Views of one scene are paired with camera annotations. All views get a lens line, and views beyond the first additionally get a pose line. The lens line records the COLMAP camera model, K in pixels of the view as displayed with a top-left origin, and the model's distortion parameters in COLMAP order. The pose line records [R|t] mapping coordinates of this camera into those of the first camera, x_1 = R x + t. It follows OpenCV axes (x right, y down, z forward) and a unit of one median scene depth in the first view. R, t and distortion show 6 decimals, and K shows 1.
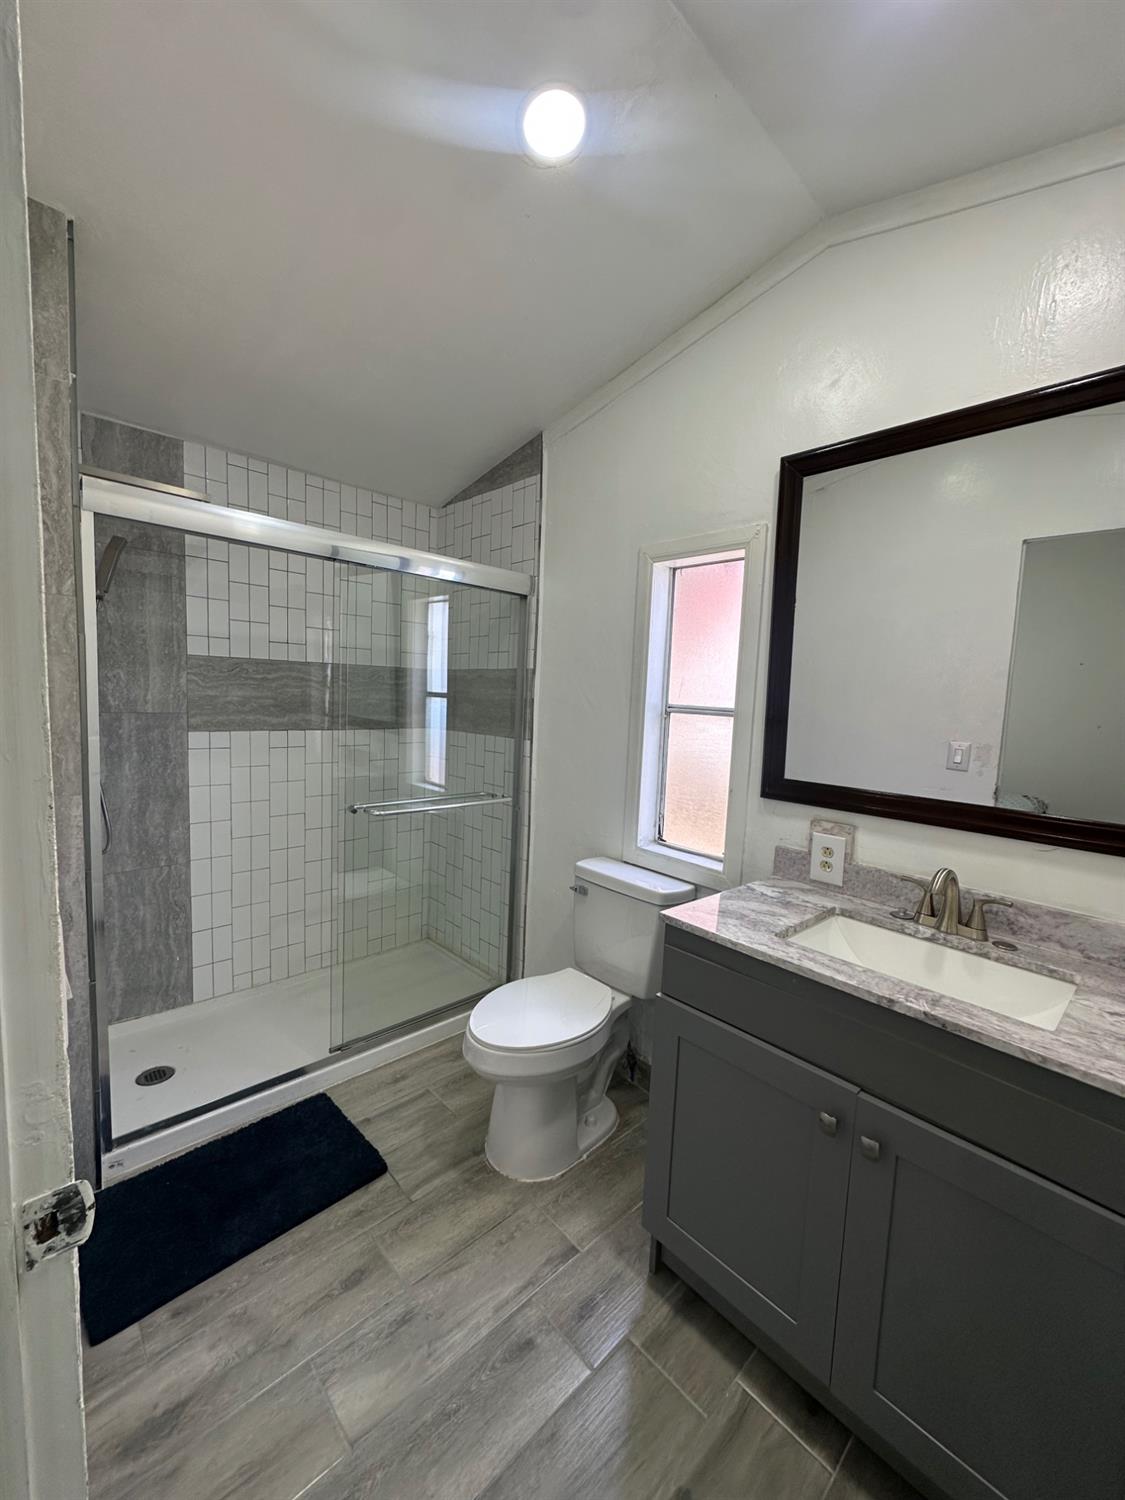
lens RADIAL K [[601.9, 0, 560.9], [0, 601.9, 751.5], [0, 0, 1]] dist [-0.000500, -0.000293]
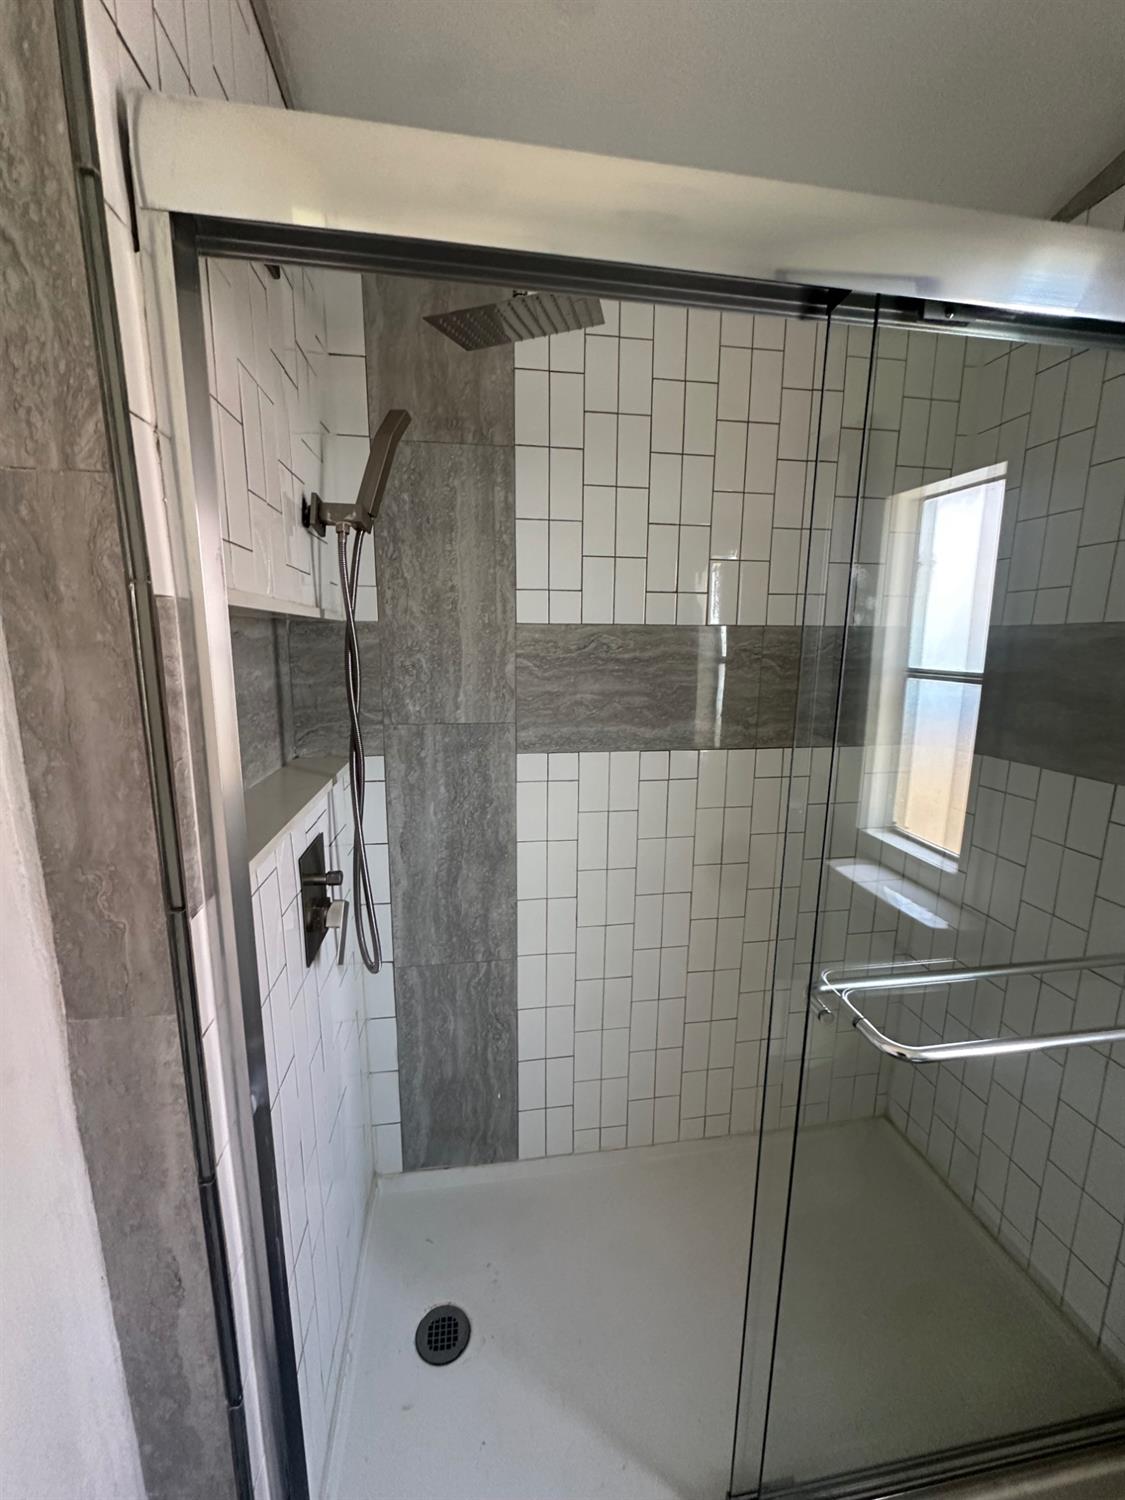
lens RADIAL K [[601.9, 0, 560.9], [0, 601.9, 751.5], [0, 0, 1]] dist [-0.000500, -0.000293]
pose [[0.827237, 0.069710, -0.557511, -0.249555], [-0.029120, 0.996259, 0.081361, -0.085362], [0.561097, -0.051070, 0.826173, 0.531331]]
